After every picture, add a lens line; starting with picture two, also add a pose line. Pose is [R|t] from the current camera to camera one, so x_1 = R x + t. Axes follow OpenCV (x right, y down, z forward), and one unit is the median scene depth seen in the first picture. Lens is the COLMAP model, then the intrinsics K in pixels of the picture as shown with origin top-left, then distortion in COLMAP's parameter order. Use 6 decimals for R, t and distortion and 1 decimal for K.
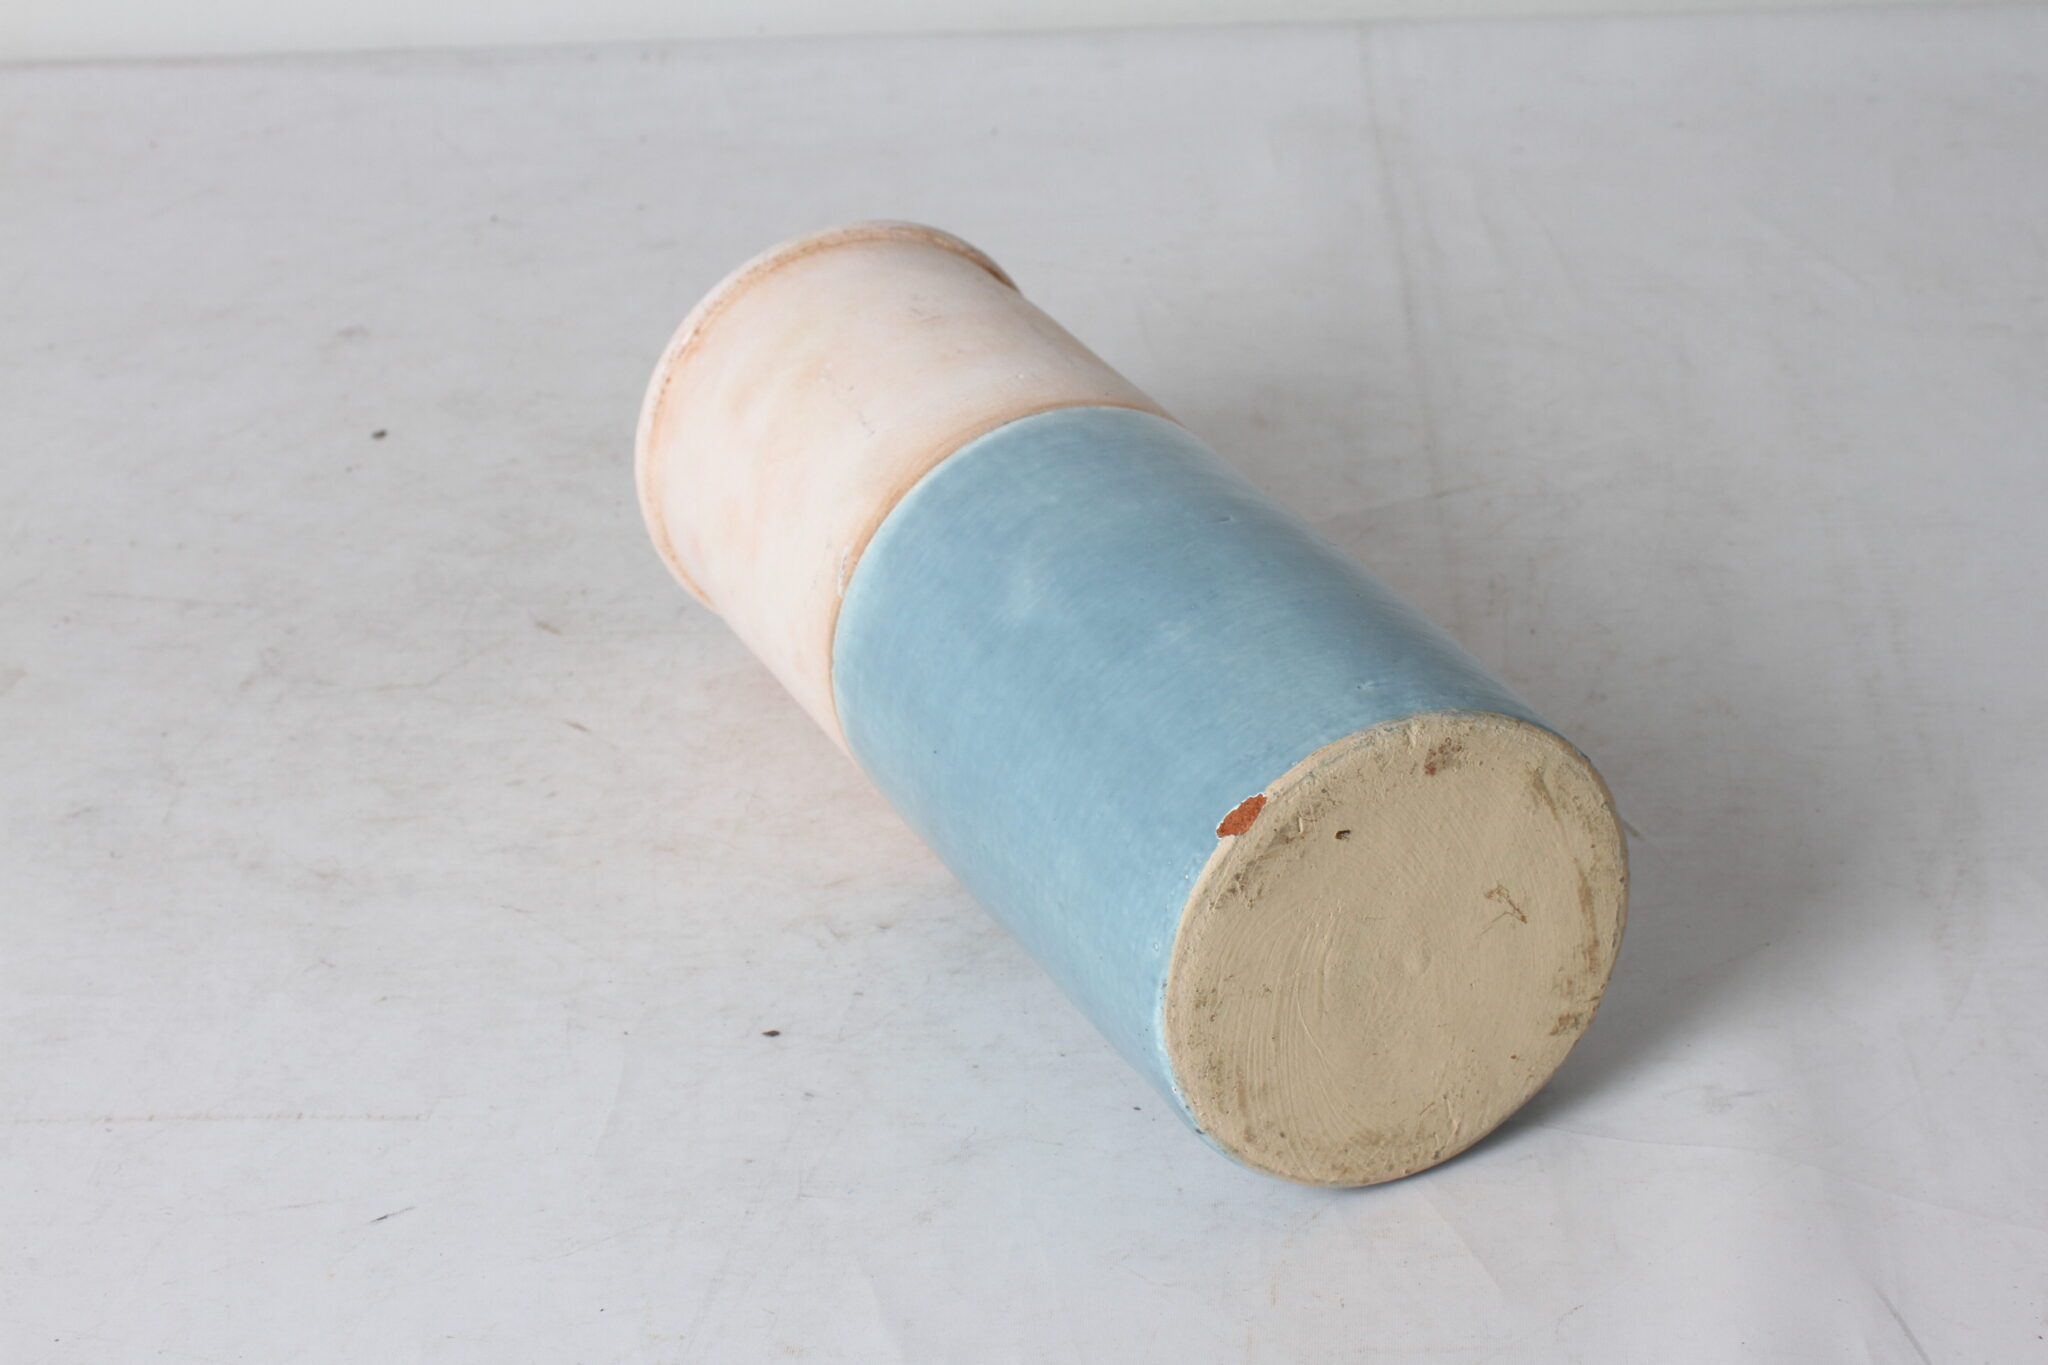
lens RADIAL K [[4312.8, 0, 1026.3], [0, 4312.8, 681.3], [0, 0, 1]] dist [-0.017078, 0.000000]
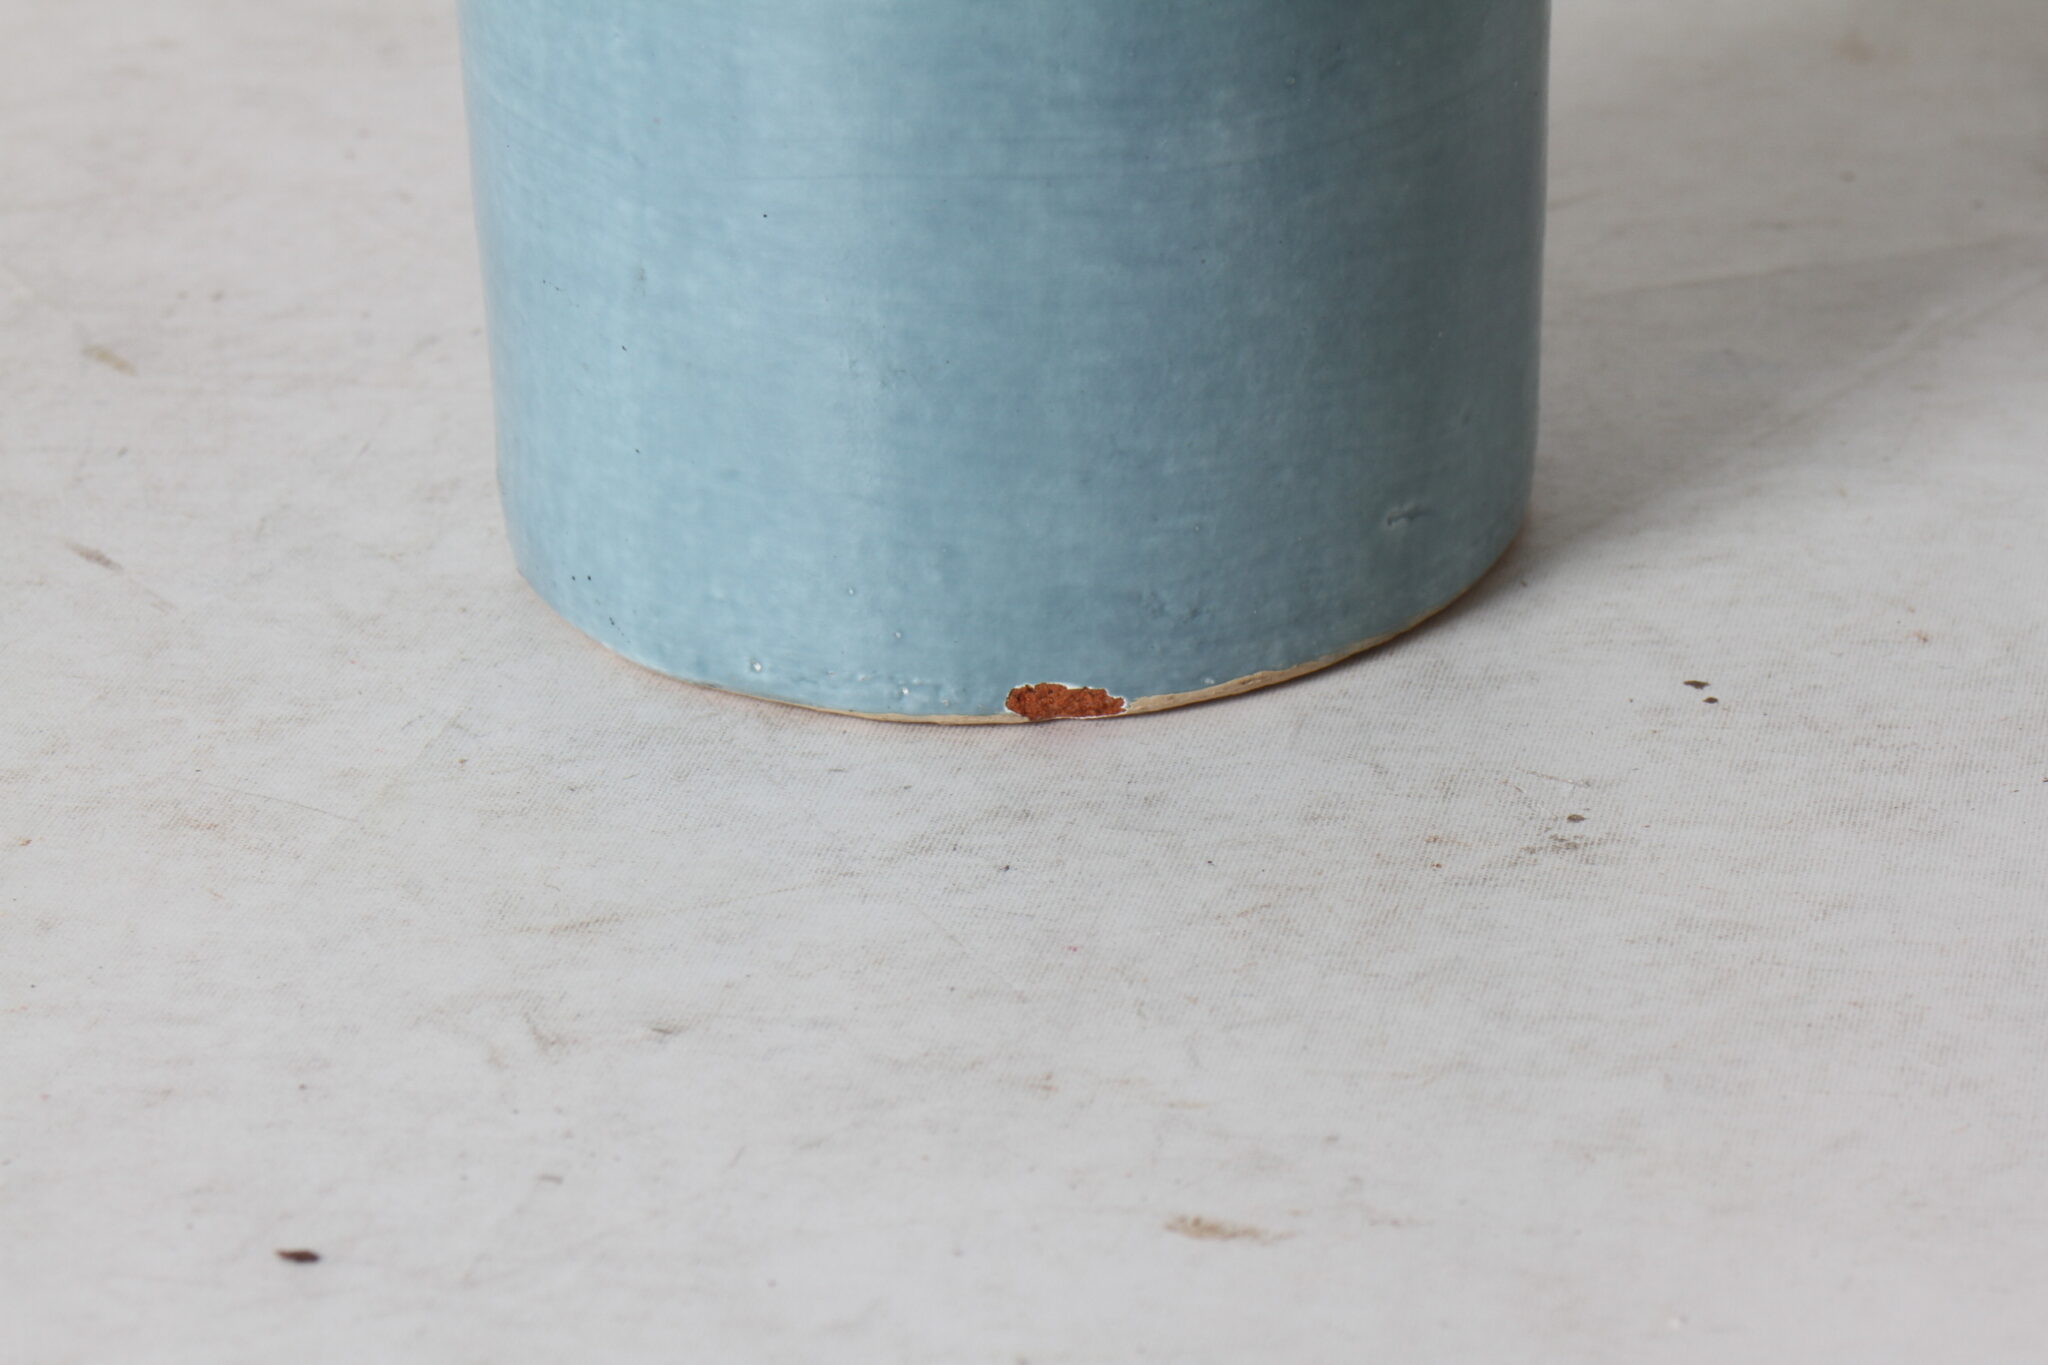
lens RADIAL K [[6925.4, 0, 1032.2], [0, 6925.4, 689.0], [0, 0, 1]] dist [0.262946, 0.000000]
pose [[0.990507, 0.067923, -0.119508, 0.067451], [-0.074591, 0.995845, -0.052233, 0.051645], [0.115463, 0.060651, 0.991458, 0.340737]]
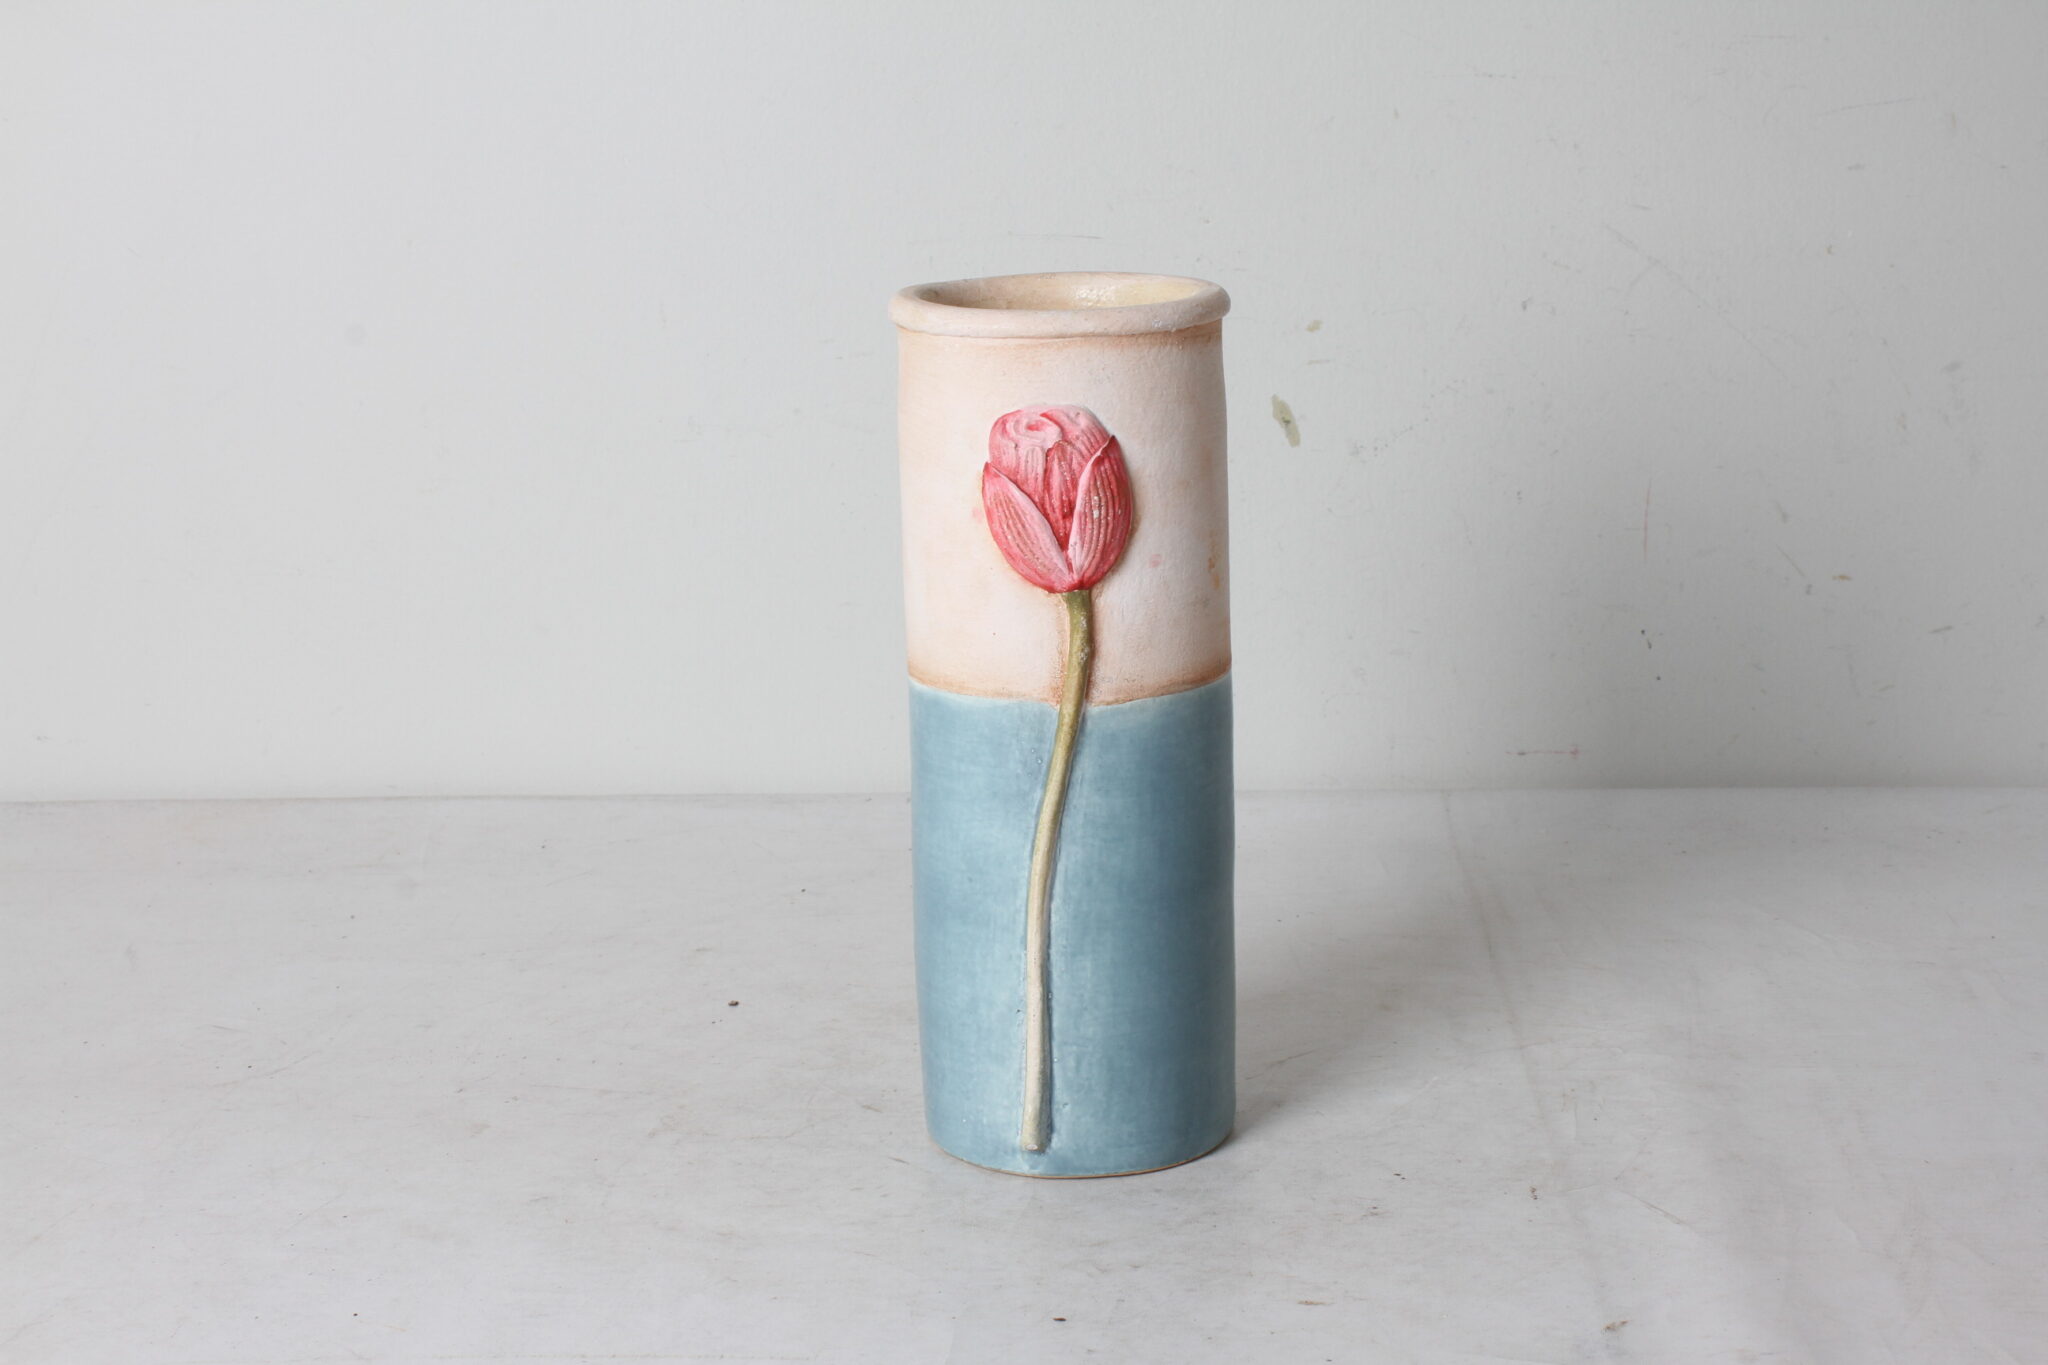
lens RADIAL K [[3781.6, 0, 1024.8], [0, 3781.6, 676.3], [0, 0, 1]] dist [-0.058329, 0.000000]
pose [[0.999523, 0.028744, -0.011334, -0.054988], [-0.030743, 0.961846, -0.271859, 0.186958], [0.003087, 0.272078, 0.962270, -0.194666]]
